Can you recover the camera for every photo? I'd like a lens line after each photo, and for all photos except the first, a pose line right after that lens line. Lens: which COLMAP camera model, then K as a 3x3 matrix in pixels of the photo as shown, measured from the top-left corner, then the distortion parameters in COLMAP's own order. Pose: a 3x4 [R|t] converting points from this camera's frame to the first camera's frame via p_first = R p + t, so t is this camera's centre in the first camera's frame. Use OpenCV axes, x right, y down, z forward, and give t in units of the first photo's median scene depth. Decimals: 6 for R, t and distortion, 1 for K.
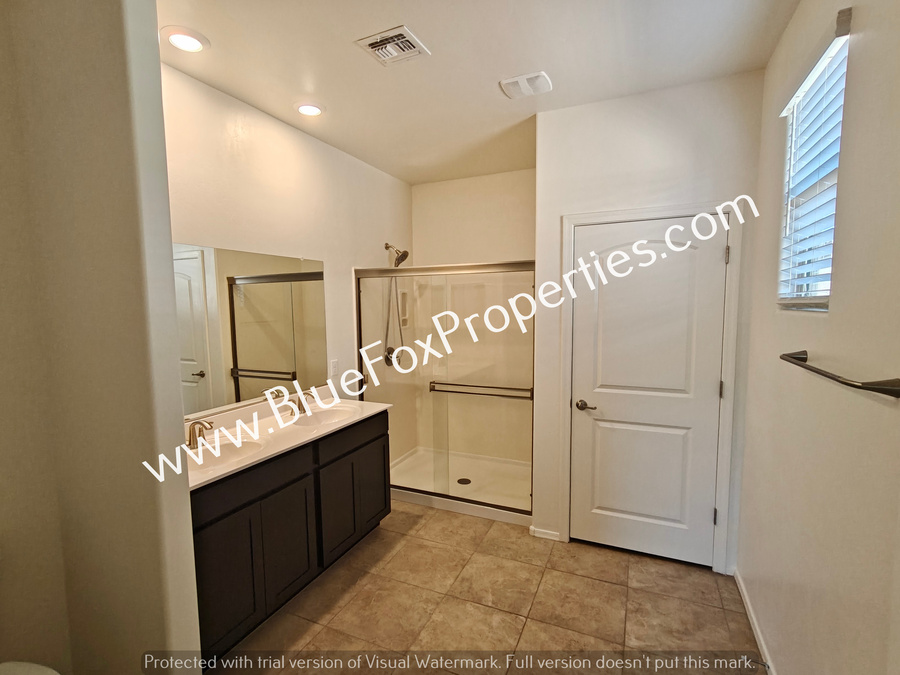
lens RADIAL K [[433.7, 0, 453.5], [0, 433.7, 339.5], [0, 0, 1]] dist [0.002333, 0.002729]
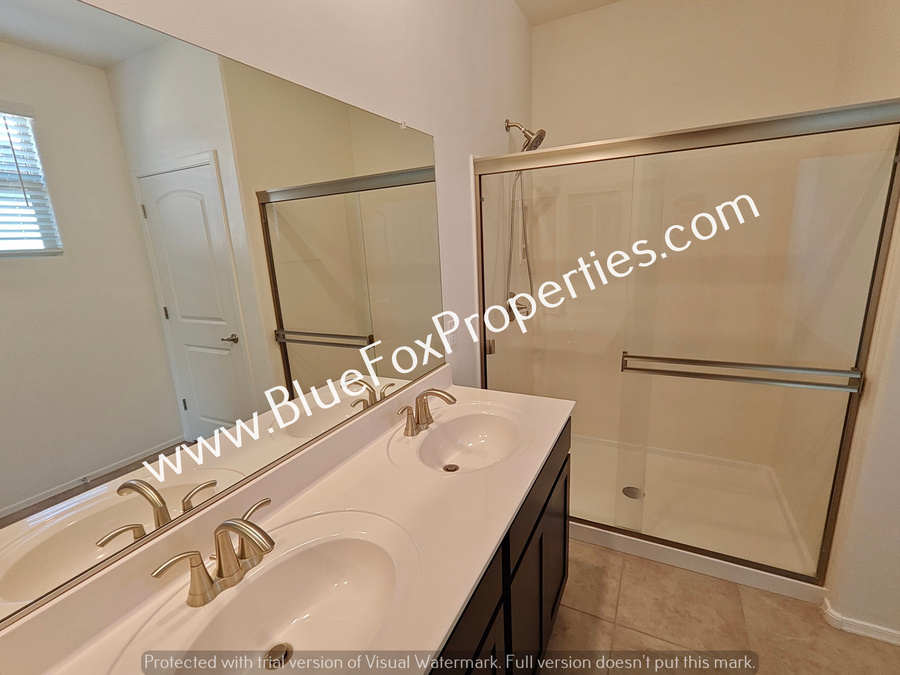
lens RADIAL K [[433.7, 0, 448.2], [0, 433.7, 340.6], [0, 0, 1]] dist [0.002333, 0.002729]
pose [[0.997624, -0.022751, -0.065032, -0.202345], [0.032061, 0.988780, 0.145901, -0.008871], [0.060983, -0.147640, 0.987159, 0.350734]]
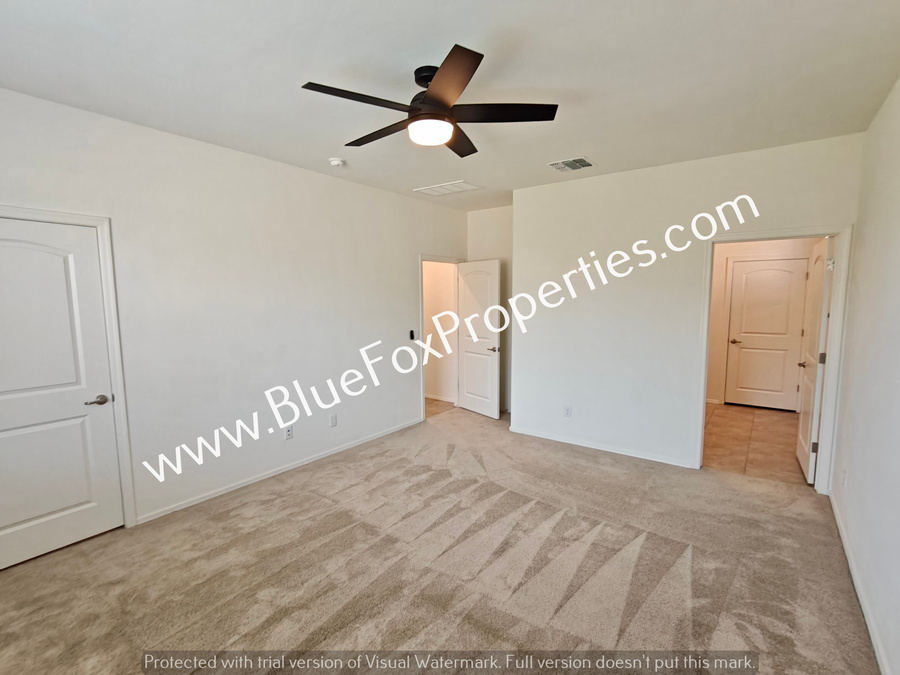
lens RADIAL K [[433.7, 0, 448.1], [0, 433.7, 338.2], [0, 0, 1]] dist [0.002333, 0.002729]
pose [[0.980322, 0.032224, -0.194760, -0.503556], [-0.030245, 0.999456, 0.013126, 0.105289], [0.195077, -0.006977, 0.980763, -1.050047]]
